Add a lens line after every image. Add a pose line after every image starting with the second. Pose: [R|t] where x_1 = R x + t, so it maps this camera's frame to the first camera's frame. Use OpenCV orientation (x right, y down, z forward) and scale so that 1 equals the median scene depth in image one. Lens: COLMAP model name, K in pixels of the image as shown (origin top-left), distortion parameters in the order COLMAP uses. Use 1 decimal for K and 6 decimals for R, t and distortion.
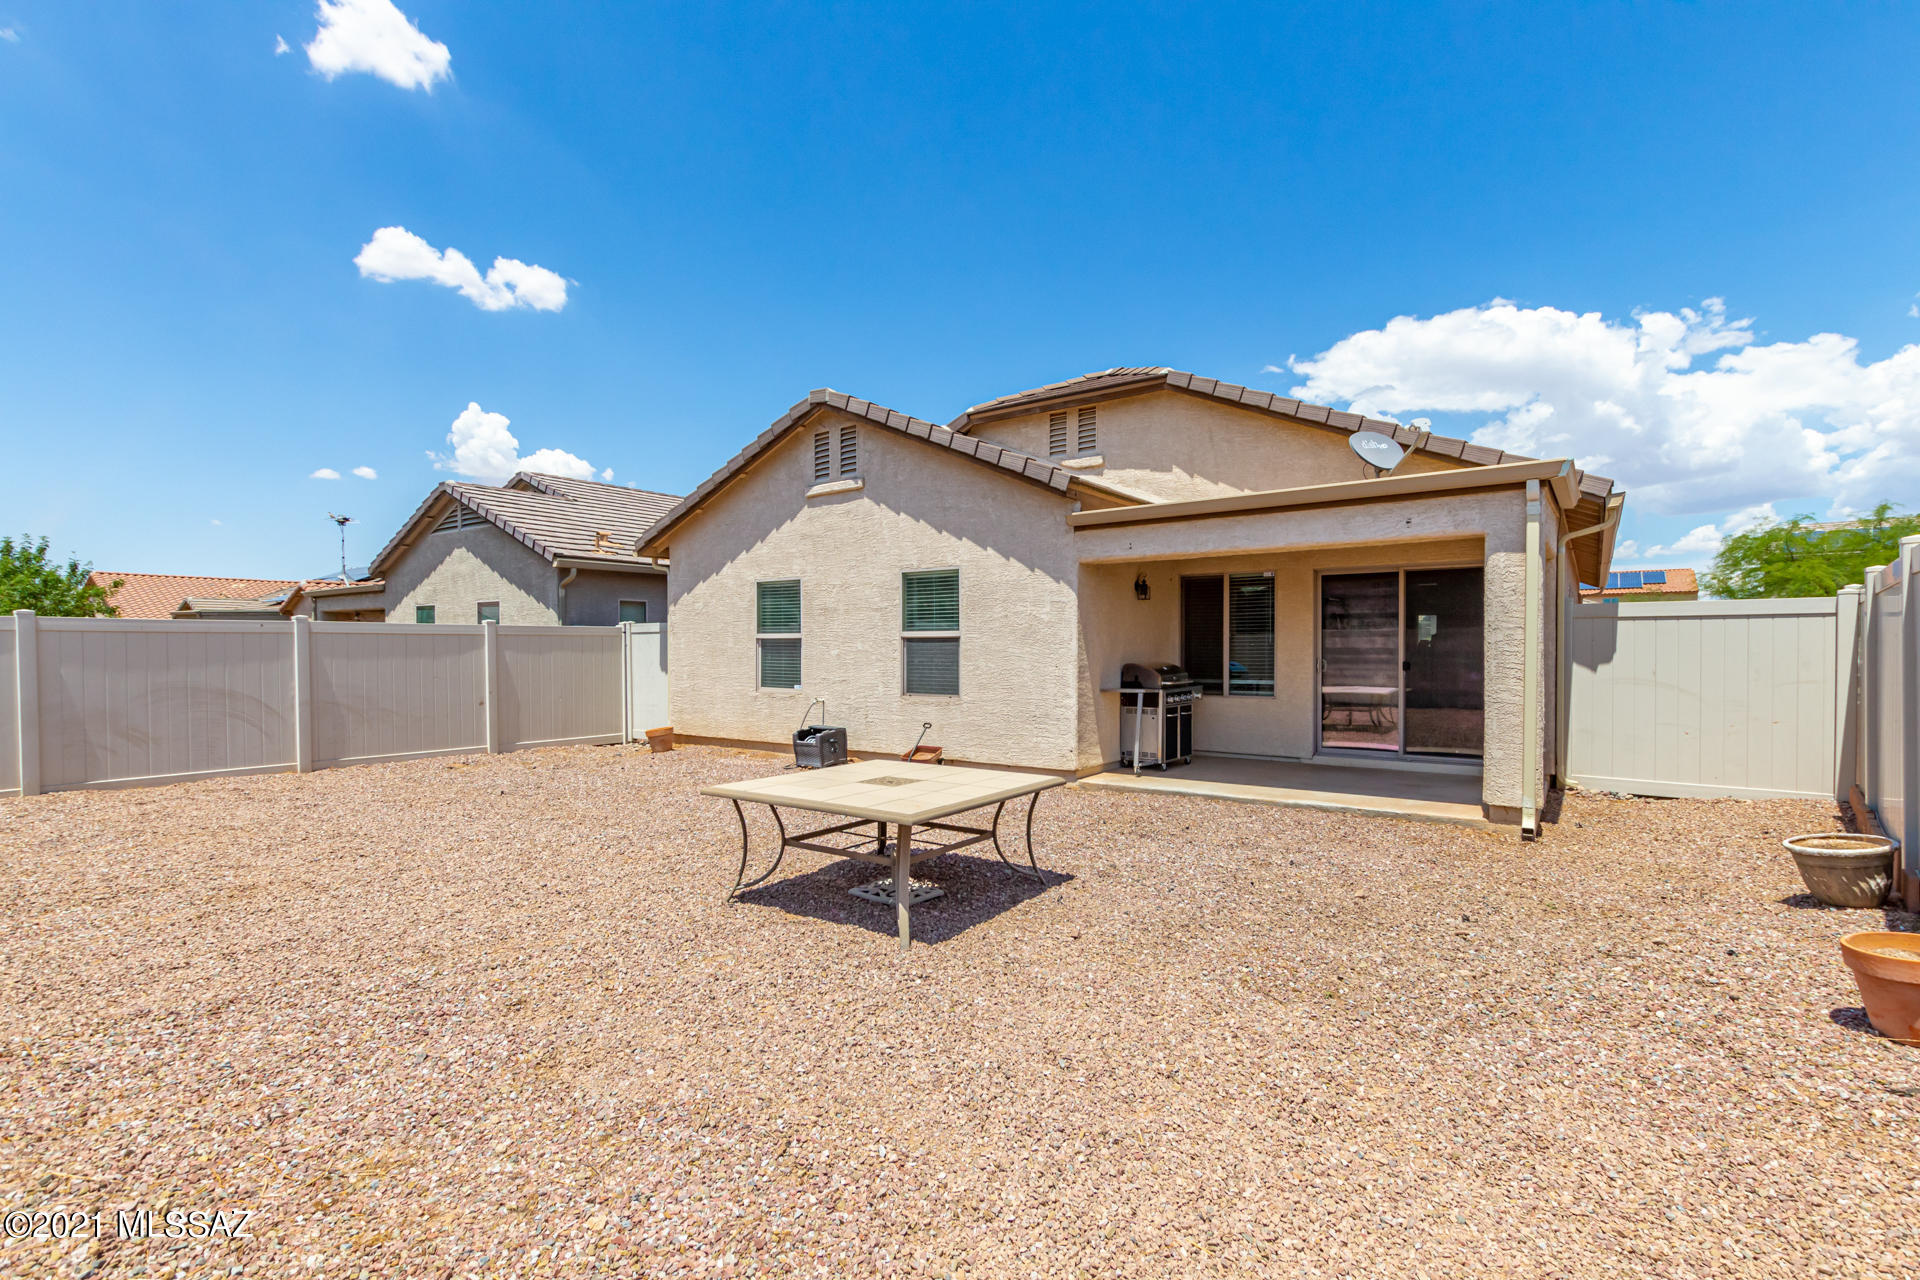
lens RADIAL K [[874.6, 0, 965.2], [0, 874.6, 655.2], [0, 0, 1]] dist [0.003026, 0.000758]
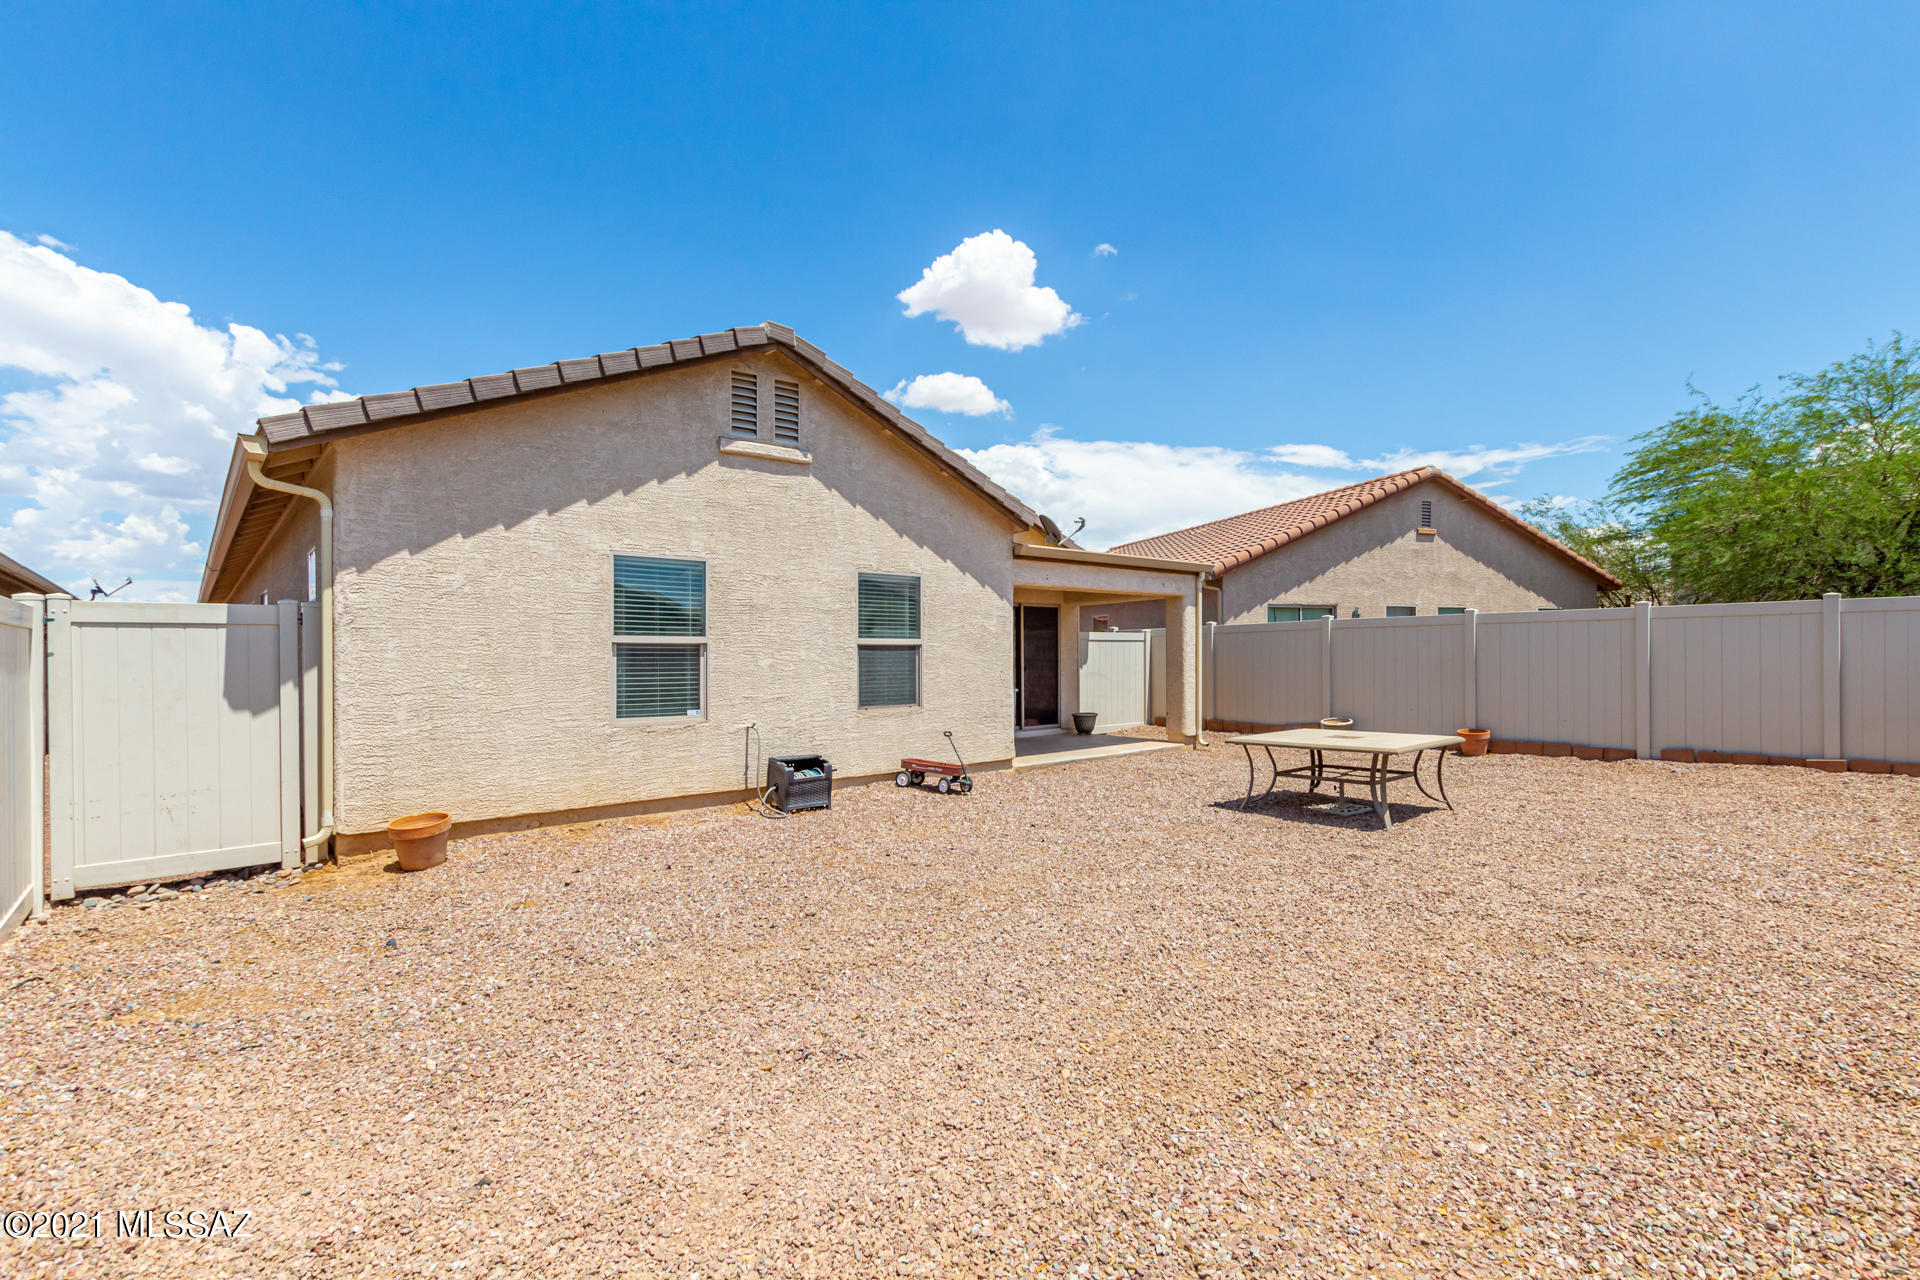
lens RADIAL K [[874.6, 0, 965.2], [0, 874.6, 655.2], [0, 0, 1]] dist [0.003026, 0.000758]
pose [[0.217950, 0.002939, 0.975956, -0.917771], [0.016532, 0.999841, -0.006703, -0.001731], [-0.975820, 0.017596, 0.217867, 0.695423]]
